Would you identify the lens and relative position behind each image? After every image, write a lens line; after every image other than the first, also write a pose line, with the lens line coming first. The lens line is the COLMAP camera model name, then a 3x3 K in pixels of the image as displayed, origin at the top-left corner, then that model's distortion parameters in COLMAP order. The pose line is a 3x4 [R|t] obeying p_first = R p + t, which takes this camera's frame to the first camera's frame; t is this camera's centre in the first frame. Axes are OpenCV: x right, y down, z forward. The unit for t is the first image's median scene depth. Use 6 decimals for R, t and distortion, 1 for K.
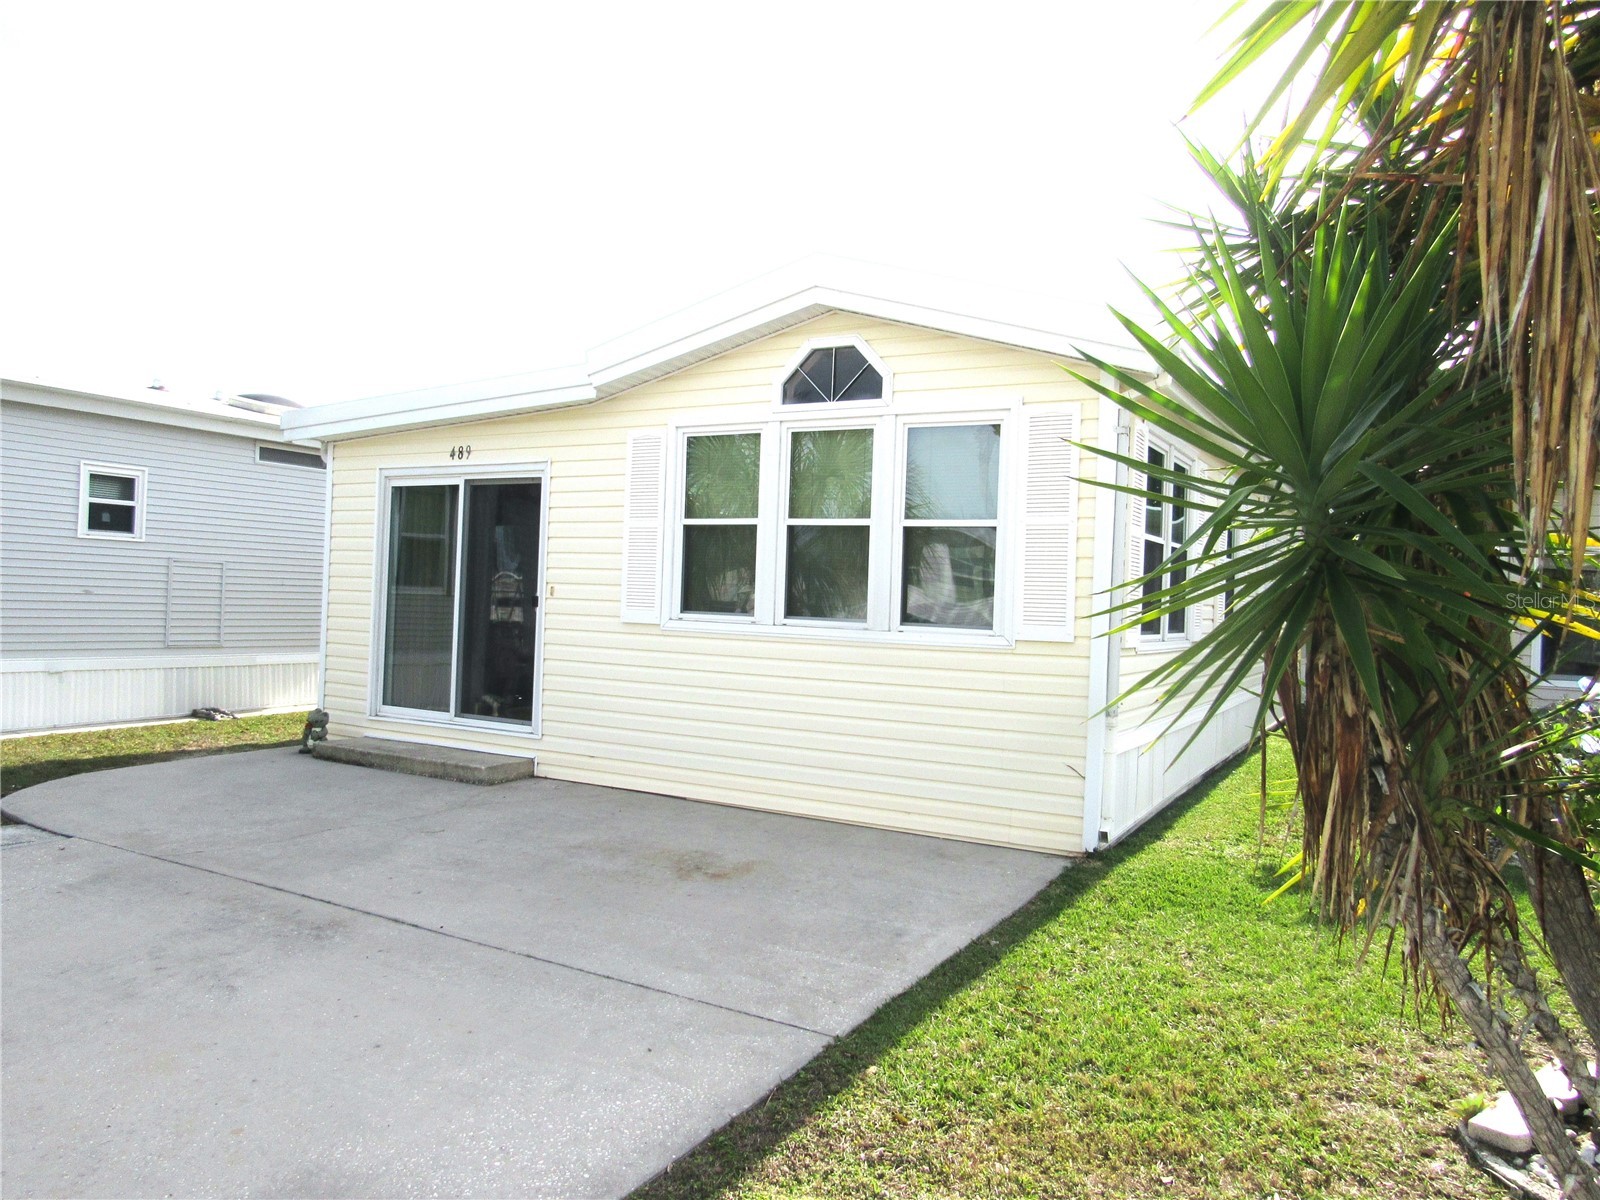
lens RADIAL K [[1153.0, 0, 795.1], [0, 1153.0, 604.9], [0, 0, 1]] dist [-0.011645, 0.000386]
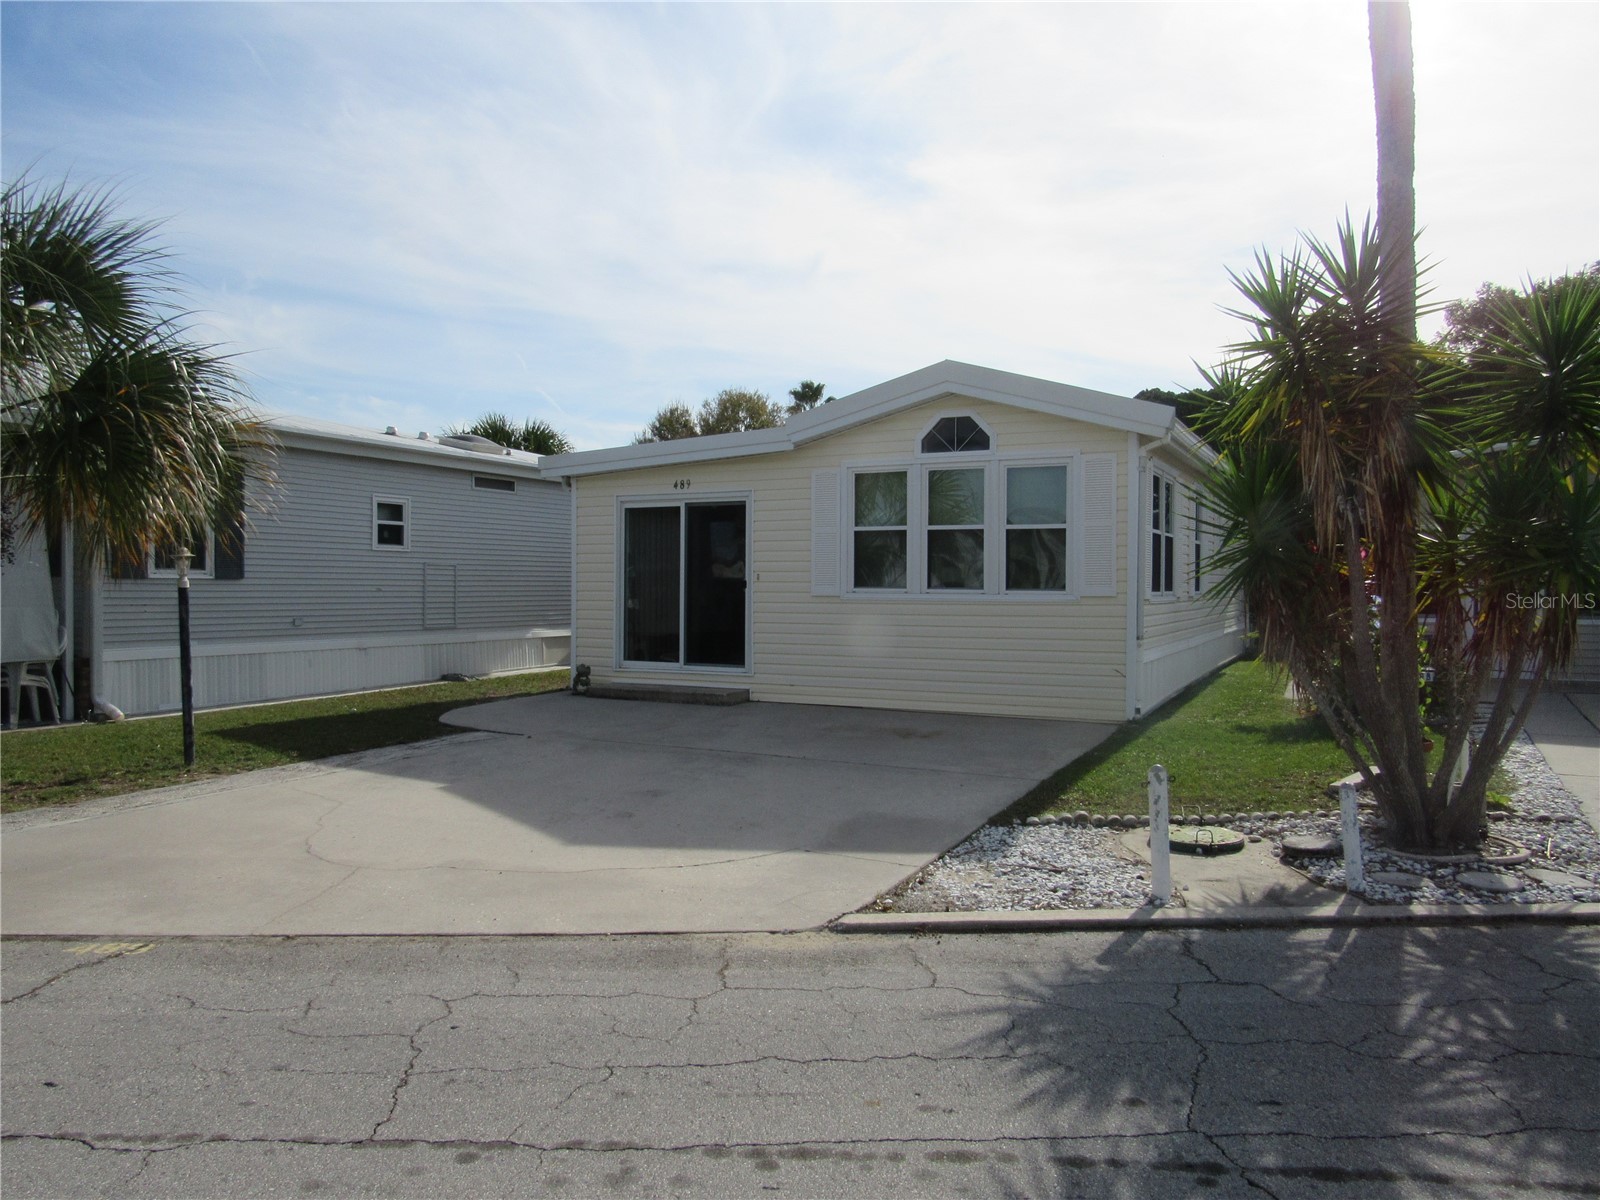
lens RADIAL K [[1153.0, 0, 804.8], [0, 1153.0, 594.8], [0, 0, 1]] dist [-0.011645, 0.000386]
pose [[0.997978, -0.032781, 0.054454, -0.249165], [0.032498, 0.999453, 0.006069, 0.004483], [-0.054624, -0.004287, 0.998498, -0.535608]]
